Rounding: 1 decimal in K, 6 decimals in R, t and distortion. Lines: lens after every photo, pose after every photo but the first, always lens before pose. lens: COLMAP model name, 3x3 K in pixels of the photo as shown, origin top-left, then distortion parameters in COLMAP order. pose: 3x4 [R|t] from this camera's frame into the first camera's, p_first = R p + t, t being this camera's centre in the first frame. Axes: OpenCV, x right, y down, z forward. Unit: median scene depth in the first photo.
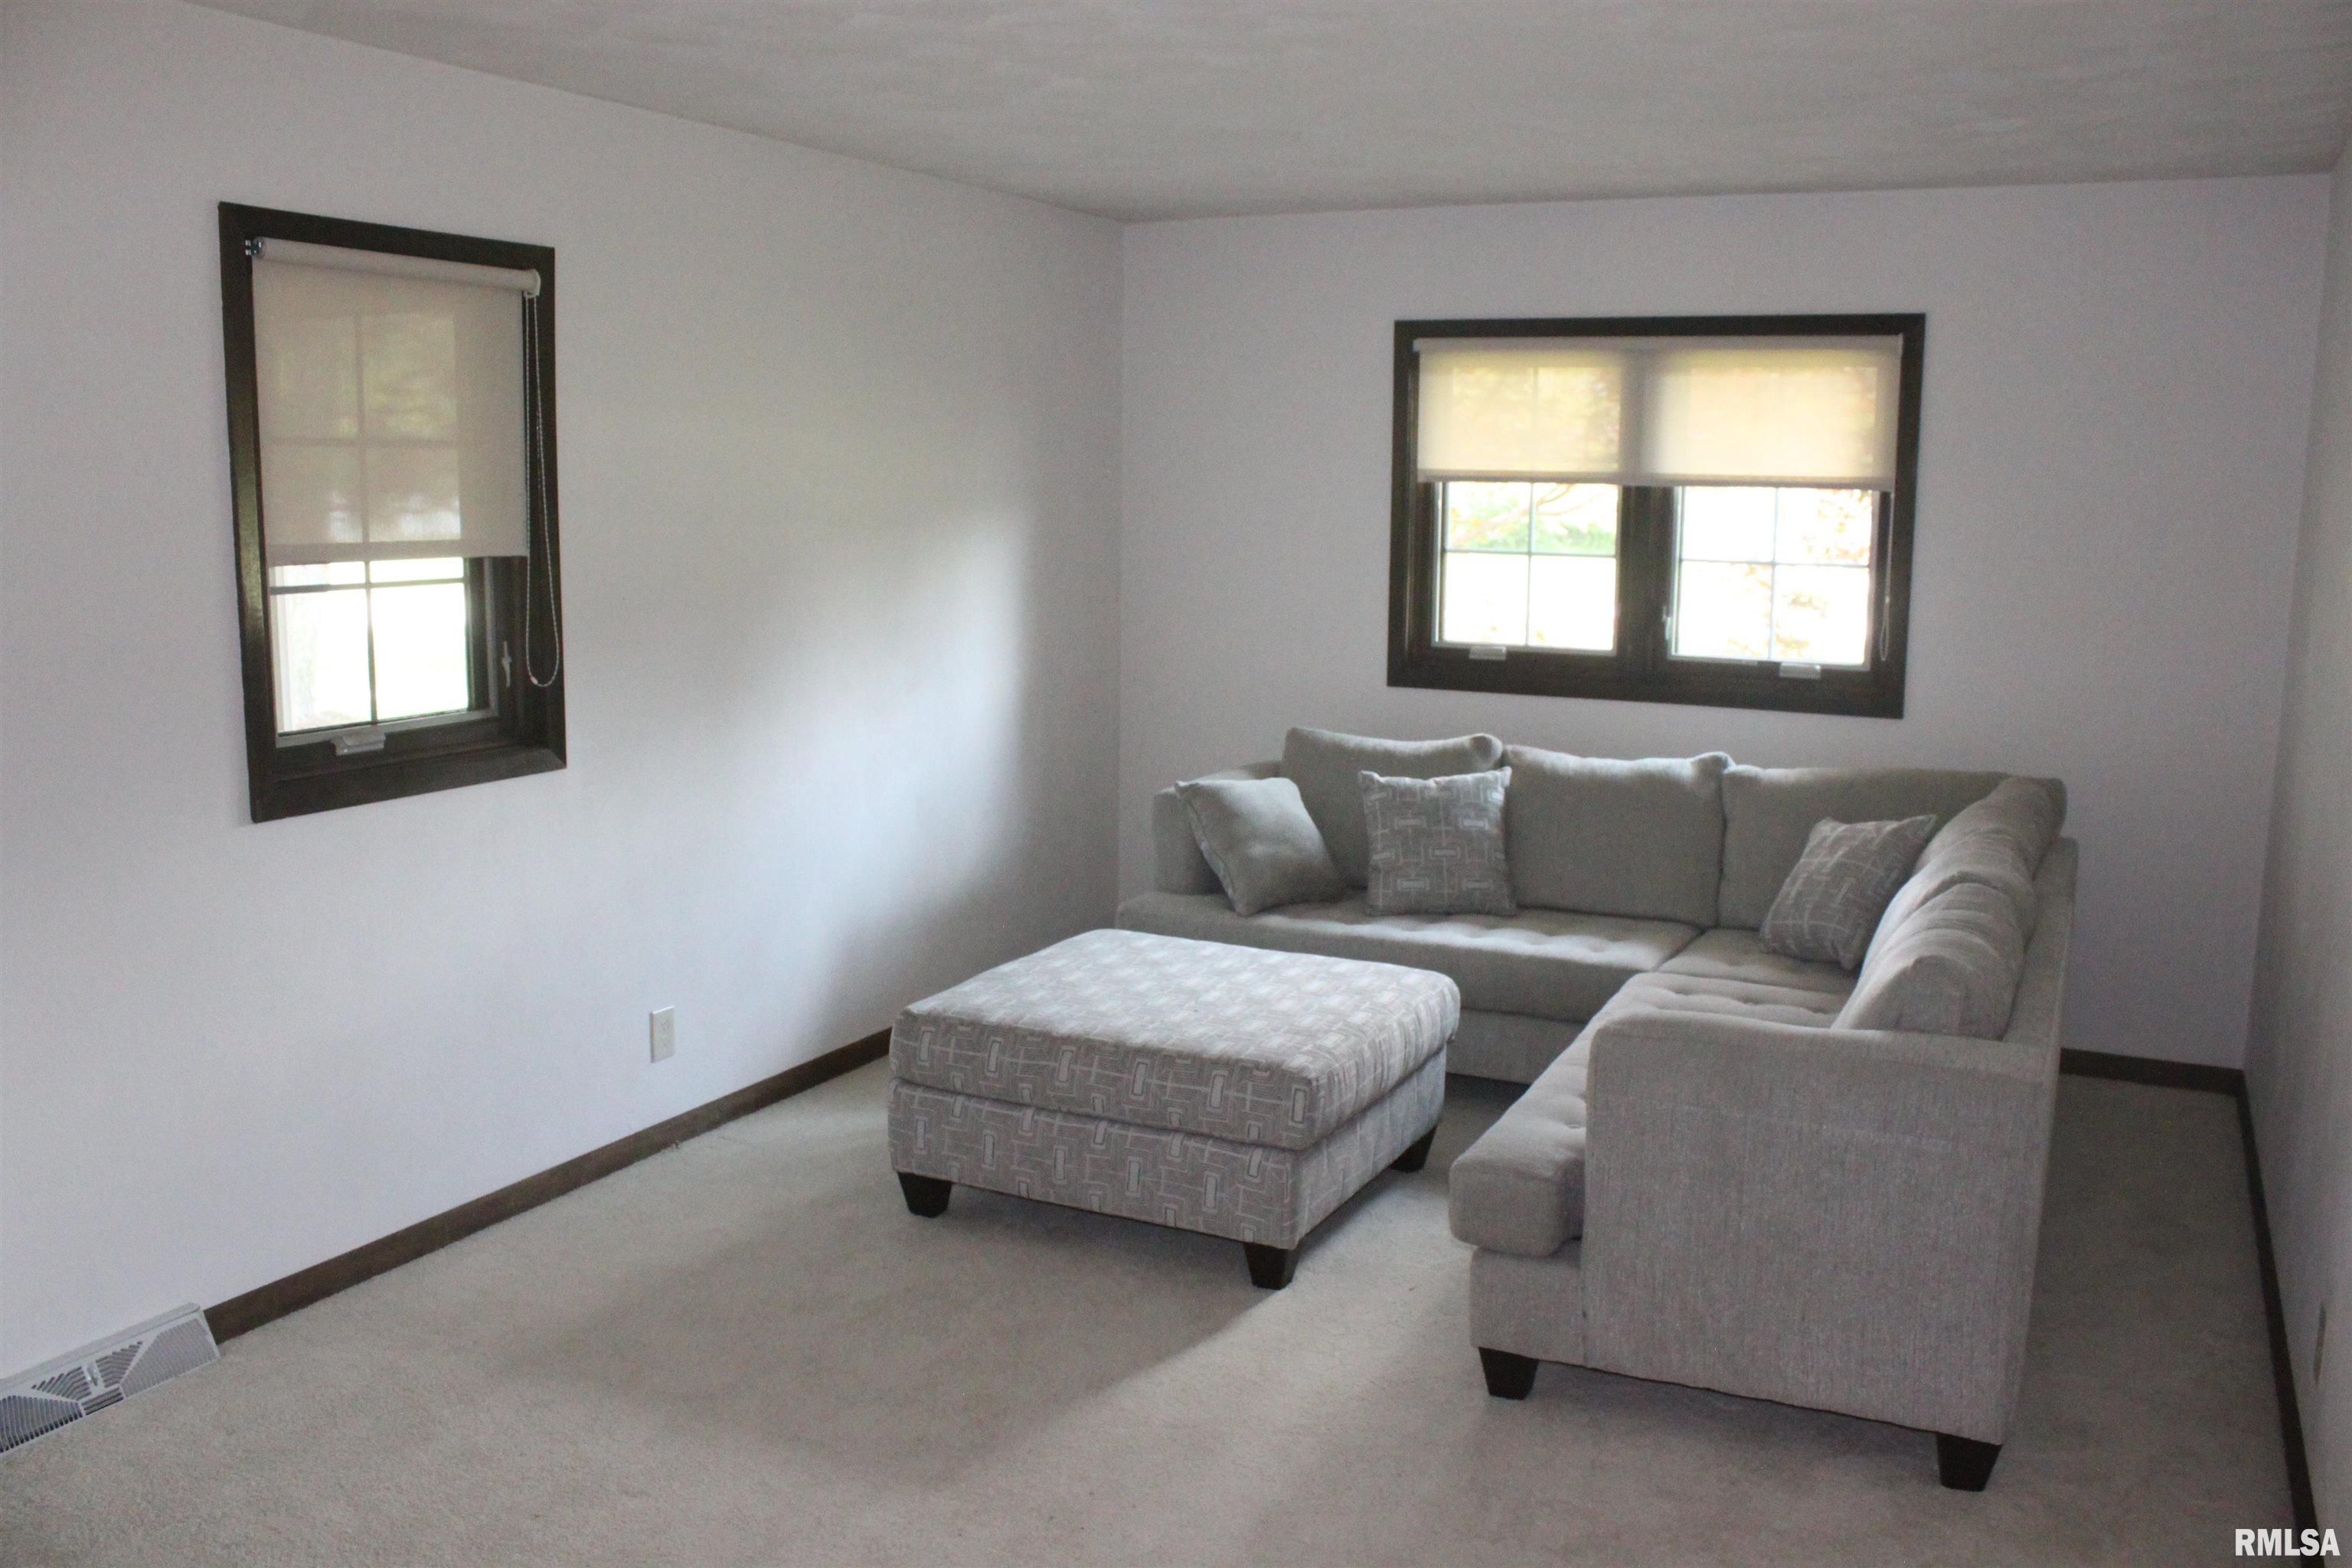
lens RADIAL K [[1940.7, 0, 1176.0], [0, 1940.7, 784.0], [0, 0, 1]] dist [-0.176000, 0.157049]
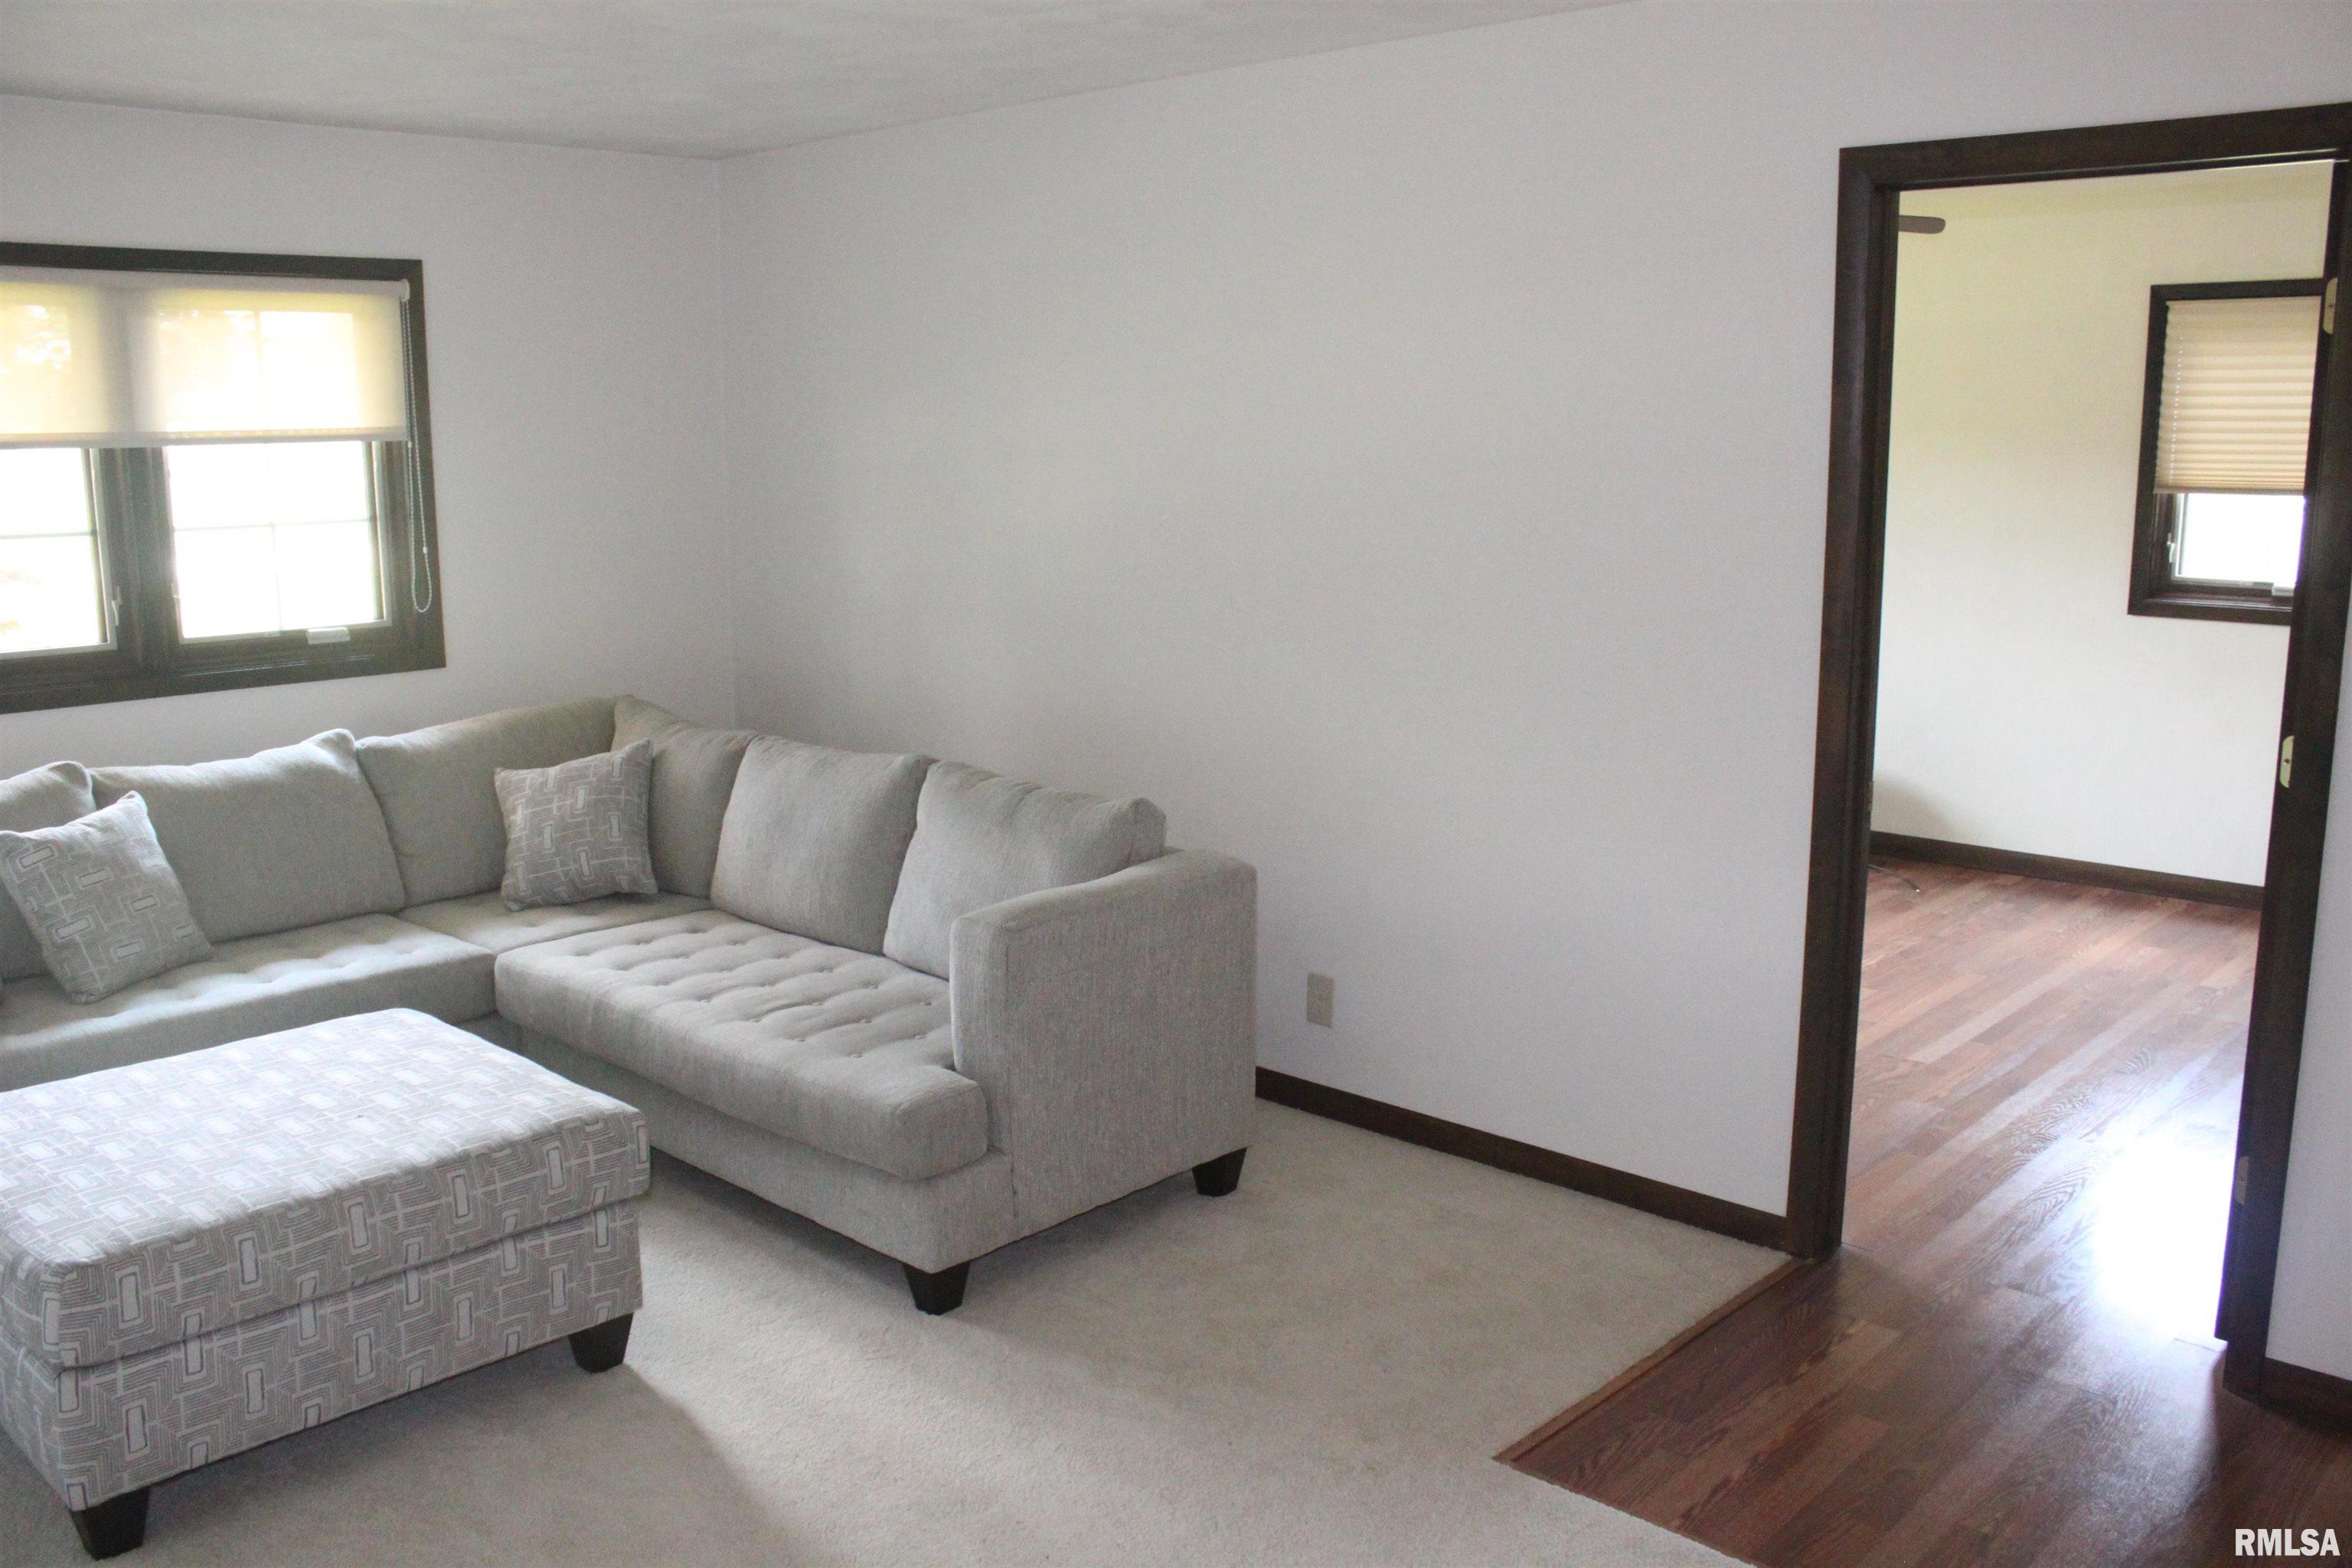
lens RADIAL K [[1940.7, 0, 1176.0], [0, 1940.7, 784.0], [0, 0, 1]] dist [-0.176000, 0.157049]
pose [[0.294483, -0.185341, 0.937512, -0.498899], [0.158520, 0.976896, 0.143334, -0.062195], [-0.942418, 0.106405, 0.317059, 0.360711]]
